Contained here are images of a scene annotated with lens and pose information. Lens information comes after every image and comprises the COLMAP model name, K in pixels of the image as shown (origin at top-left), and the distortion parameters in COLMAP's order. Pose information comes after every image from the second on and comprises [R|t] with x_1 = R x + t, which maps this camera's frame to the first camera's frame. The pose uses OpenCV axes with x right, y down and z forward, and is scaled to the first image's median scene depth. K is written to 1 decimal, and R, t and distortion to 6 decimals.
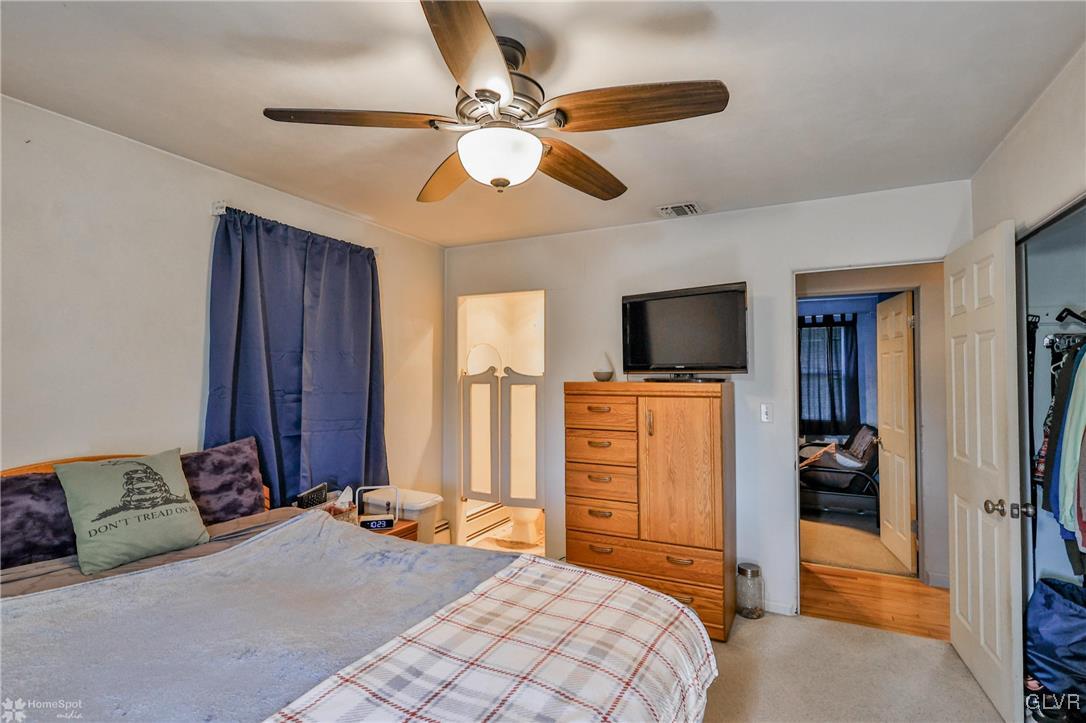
lens RADIAL K [[541.1, 0, 544.3], [0, 541.1, 361.7], [0, 0, 1]] dist [0.000202, -0.000203]
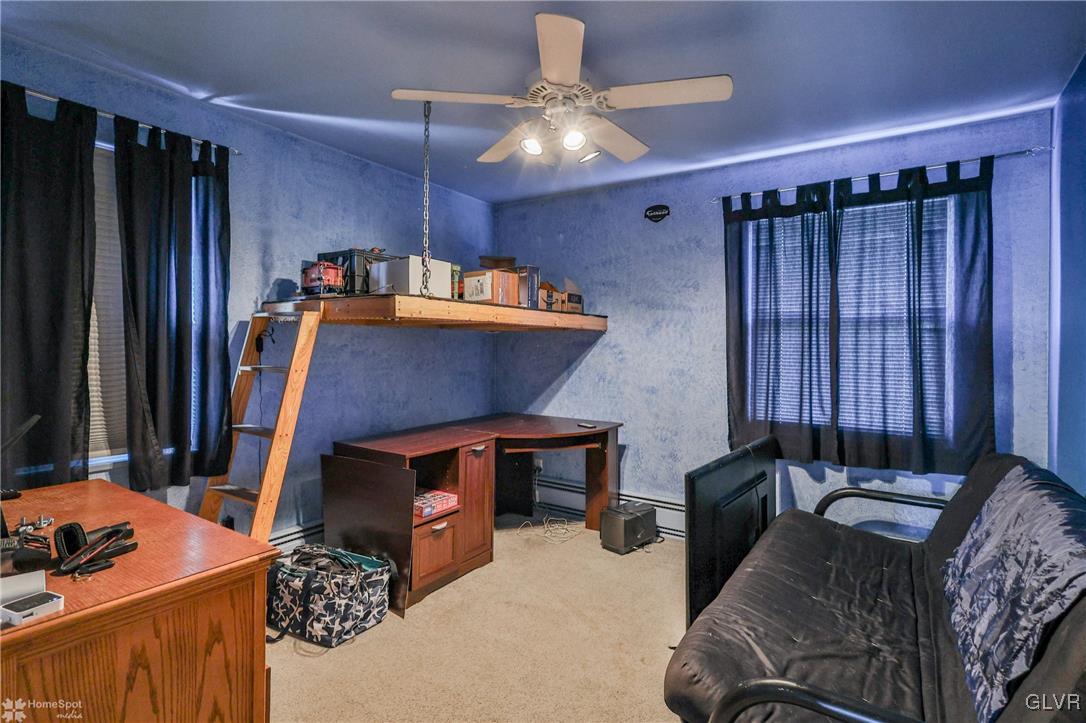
lens RADIAL K [[541.1, 0, 541.4], [0, 541.1, 354.8], [0, 0, 1]] dist [0.000202, -0.000203]
pose [[0.991692, 0.001548, -0.128627, 0.305270], [0.003942, 0.999092, 0.042418, 0.031450], [0.128576, -0.042572, 0.990785, 0.564709]]
